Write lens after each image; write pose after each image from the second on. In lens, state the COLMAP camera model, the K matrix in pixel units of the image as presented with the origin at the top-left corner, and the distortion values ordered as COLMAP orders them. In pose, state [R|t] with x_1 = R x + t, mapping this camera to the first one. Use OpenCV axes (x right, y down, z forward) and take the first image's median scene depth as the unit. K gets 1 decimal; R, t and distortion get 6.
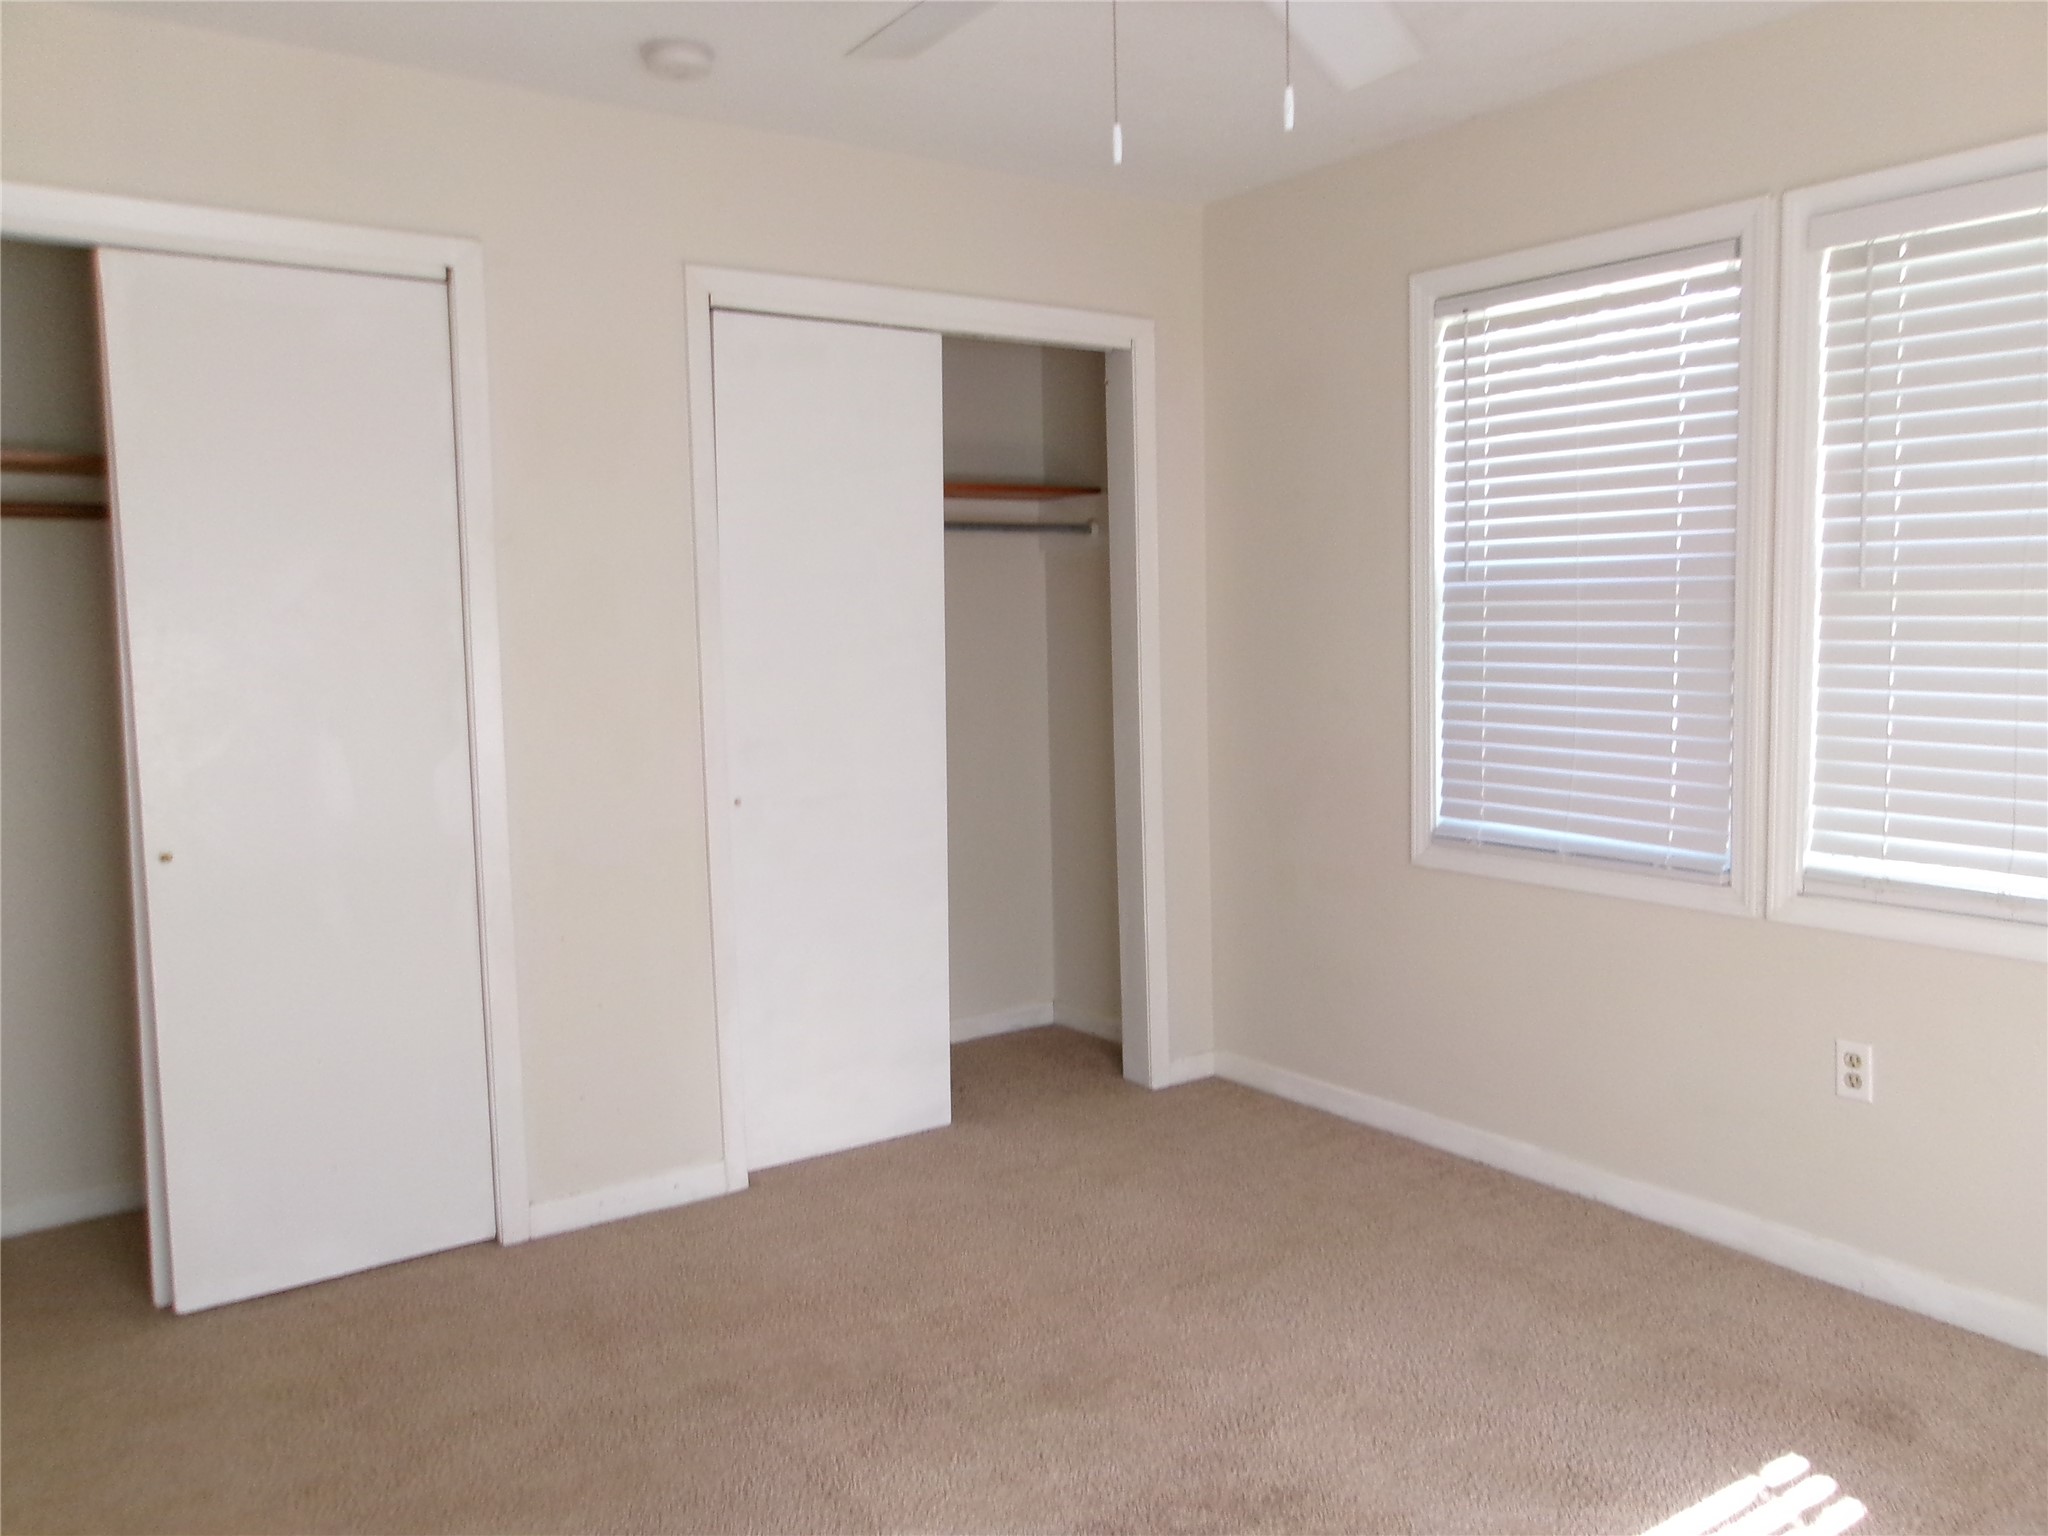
lens RADIAL K [[1615.9, 0, 1031.0], [0, 1615.9, 777.1], [0, 0, 1]] dist [-0.011314, 0.032323]
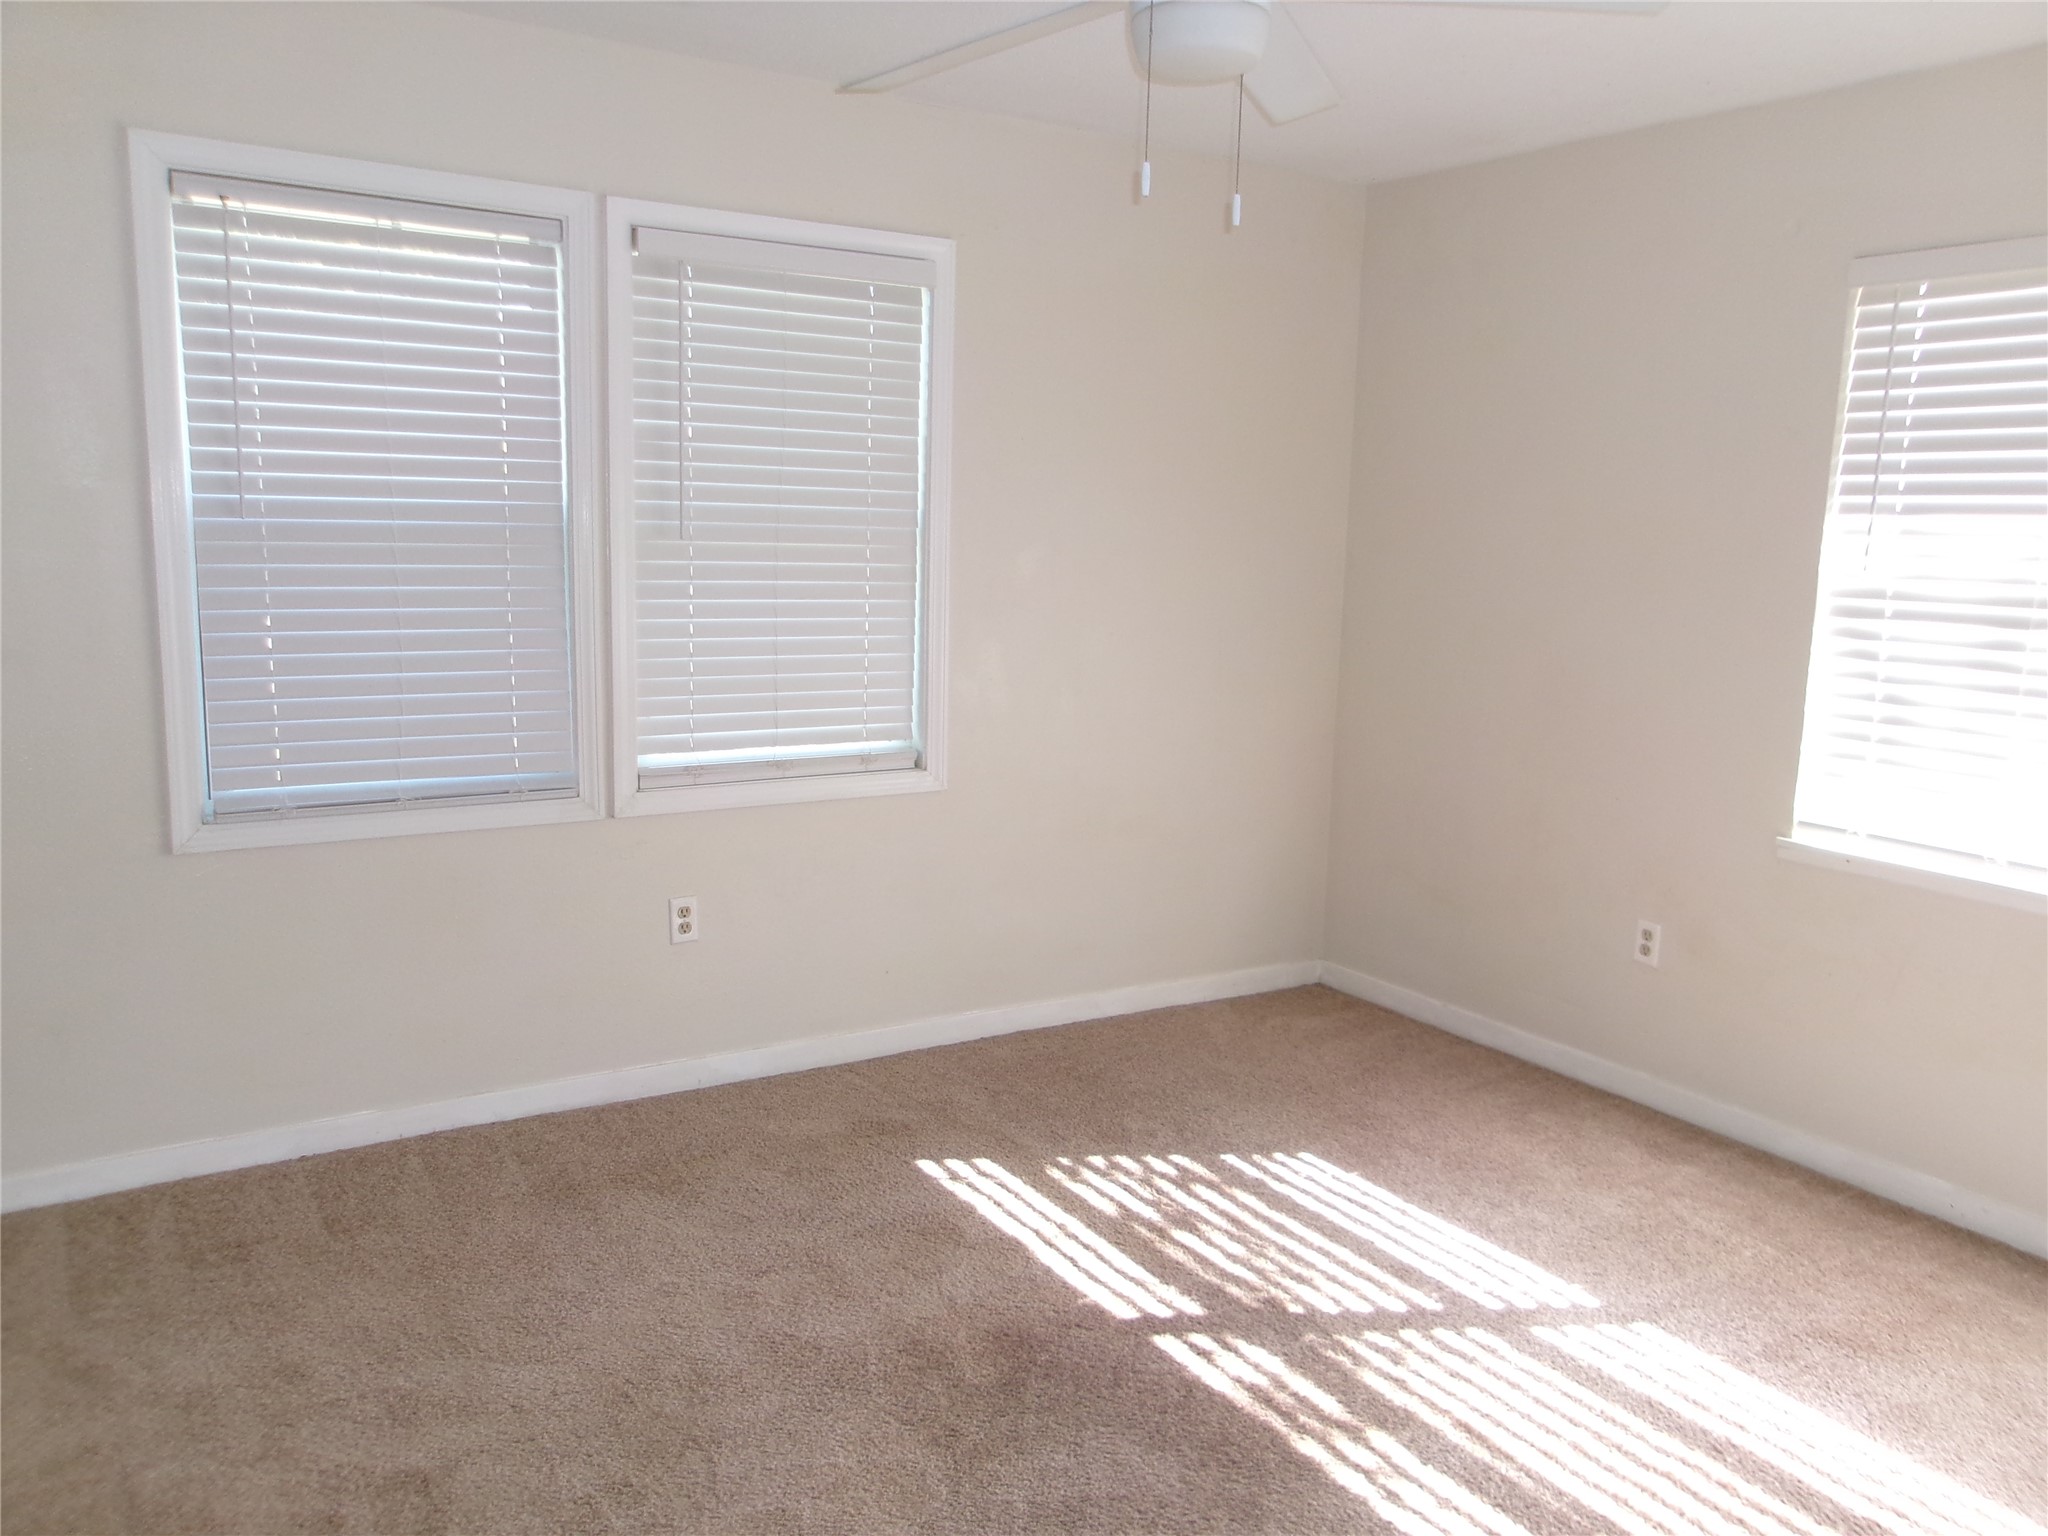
lens RADIAL K [[1615.9, 0, 1028.0], [0, 1615.9, 759.6], [0, 0, 1]] dist [-0.011314, 0.032323]
pose [[0.050862, -0.134747, 0.989574, -0.696120], [0.080271, 0.988202, 0.130435, -0.084078], [-0.995475, 0.072800, 0.061078, 0.629407]]
